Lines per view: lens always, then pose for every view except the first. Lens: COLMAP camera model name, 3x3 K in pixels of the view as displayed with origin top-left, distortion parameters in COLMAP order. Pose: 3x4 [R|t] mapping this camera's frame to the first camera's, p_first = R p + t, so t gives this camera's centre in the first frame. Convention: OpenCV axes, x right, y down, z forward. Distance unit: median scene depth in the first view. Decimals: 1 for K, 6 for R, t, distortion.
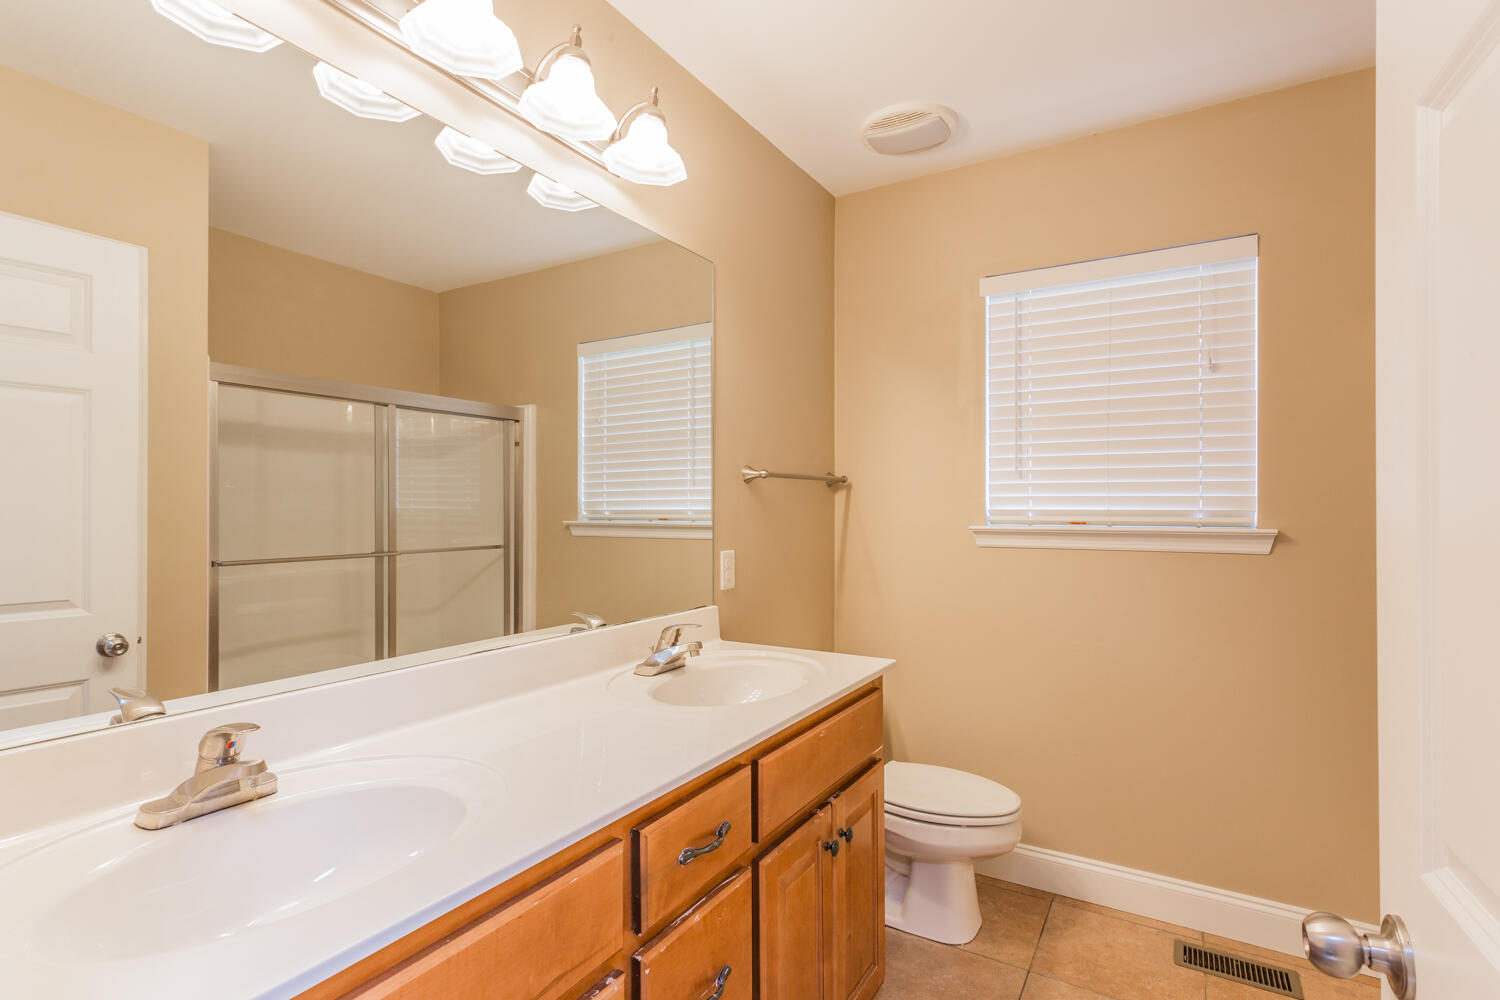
lens RADIAL K [[721.2, 0, 794.3], [0, 721.2, 511.6], [0, 0, 1]] dist [0.005984, 0.001513]
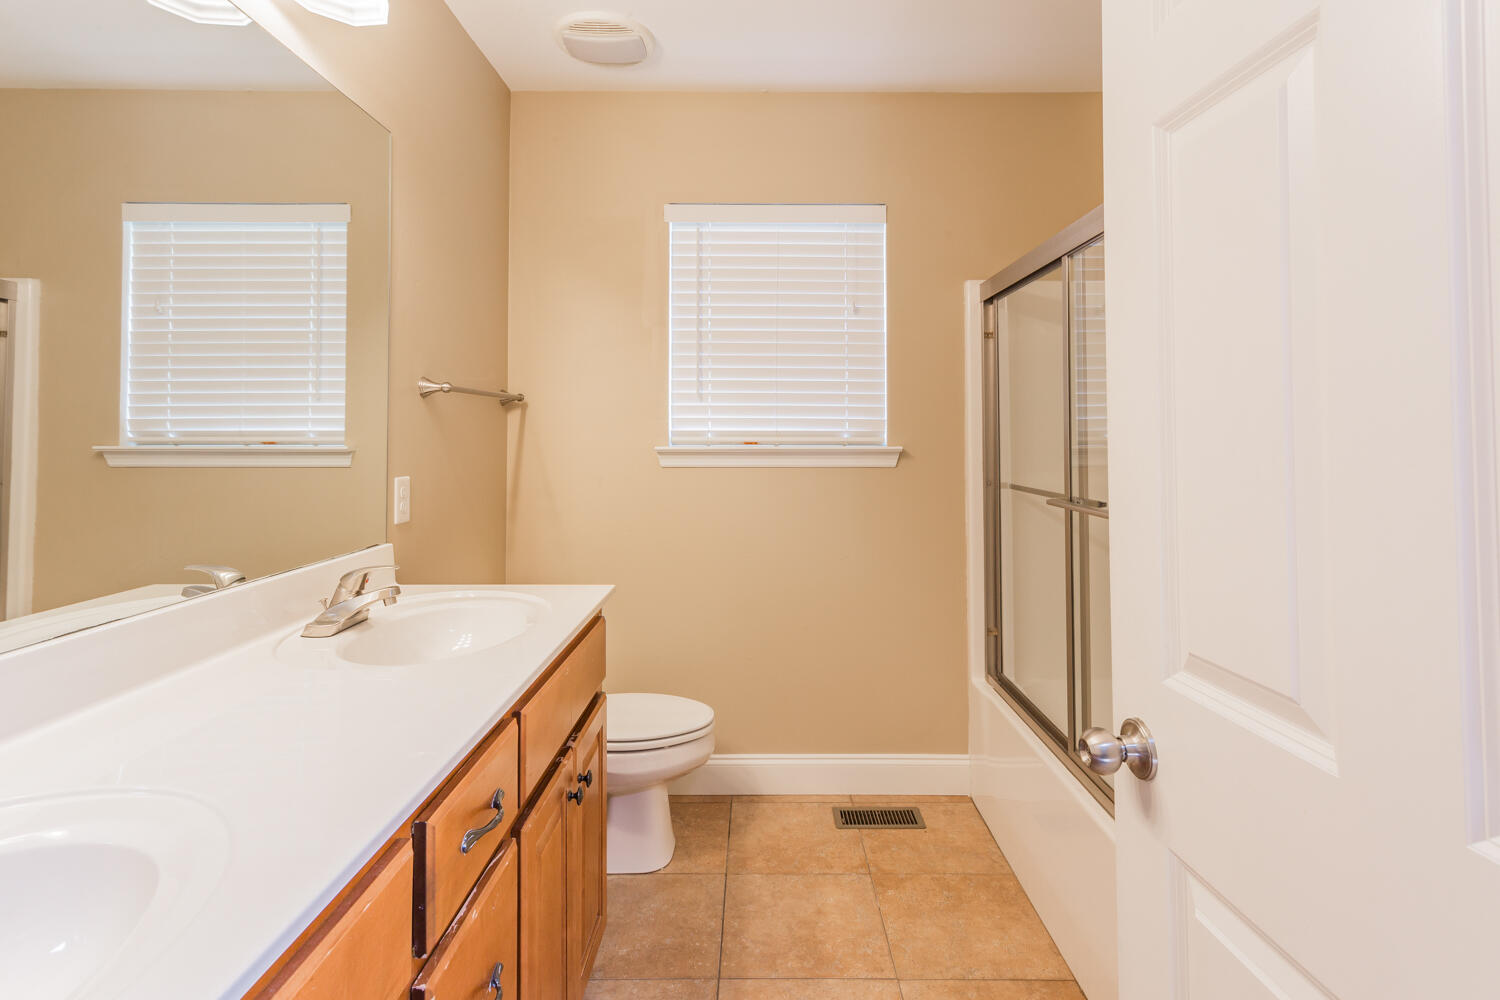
lens RADIAL K [[721.2, 0, 778.4], [0, 721.2, 422.4], [0, 0, 1]] dist [0.005984, 0.001513]
pose [[0.861933, 0.008185, 0.506956, -0.130962], [0.004105, 0.999724, -0.023120, 0.010948], [-0.507006, 0.022009, 0.861662, 0.050836]]
